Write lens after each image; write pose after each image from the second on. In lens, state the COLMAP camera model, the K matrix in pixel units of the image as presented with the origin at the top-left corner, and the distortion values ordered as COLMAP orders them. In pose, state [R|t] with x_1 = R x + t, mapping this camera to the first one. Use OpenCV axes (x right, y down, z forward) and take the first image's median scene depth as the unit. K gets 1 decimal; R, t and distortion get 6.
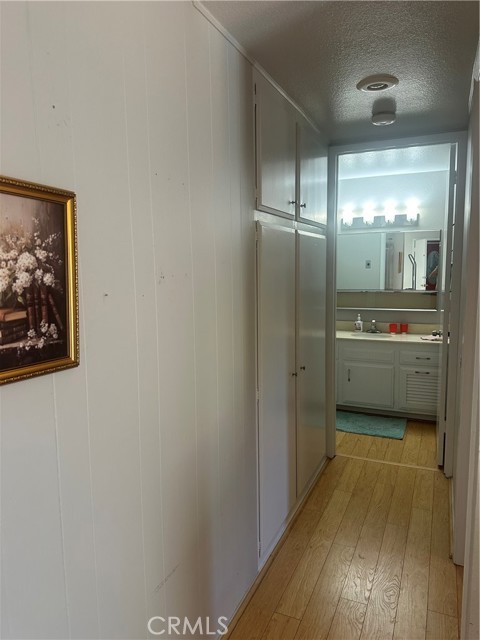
lens RADIAL K [[450.8, 0, 240.0], [0, 450.8, 320.0], [0, 0, 1]] dist [0.141533, -0.217600]
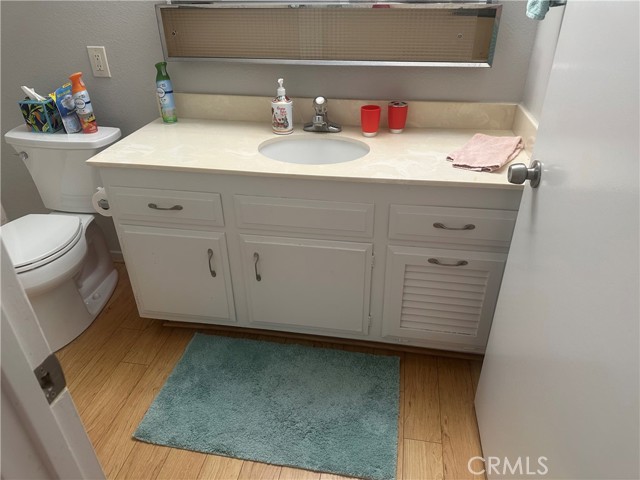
lens RADIAL K [[449.9, 0, 320.0], [0, 449.9, 240.0], [0, 0, 1]] dist [0.064334, -0.052402]
pose [[0.973032, -0.125624, 0.193464, 0.220093], [0.037687, 0.914004, 0.403951, -0.042069], [-0.227573, -0.385766, 0.894089, 0.667904]]
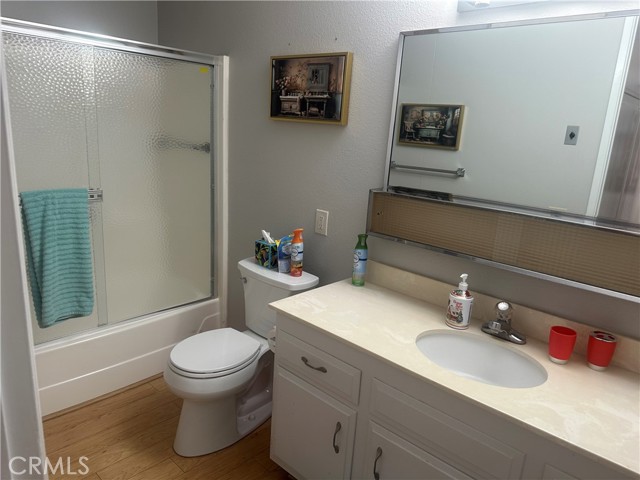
lens RADIAL K [[457.2, 0, 320.0], [0, 457.2, 240.0], [0, 0, 1]] dist [0.043751, -0.037099]
pose [[0.941742, 0.147955, -0.302045, 0.274854], [-0.113448, 0.985153, 0.128853, -0.074055], [0.316625, -0.087080, 0.944545, 0.682551]]
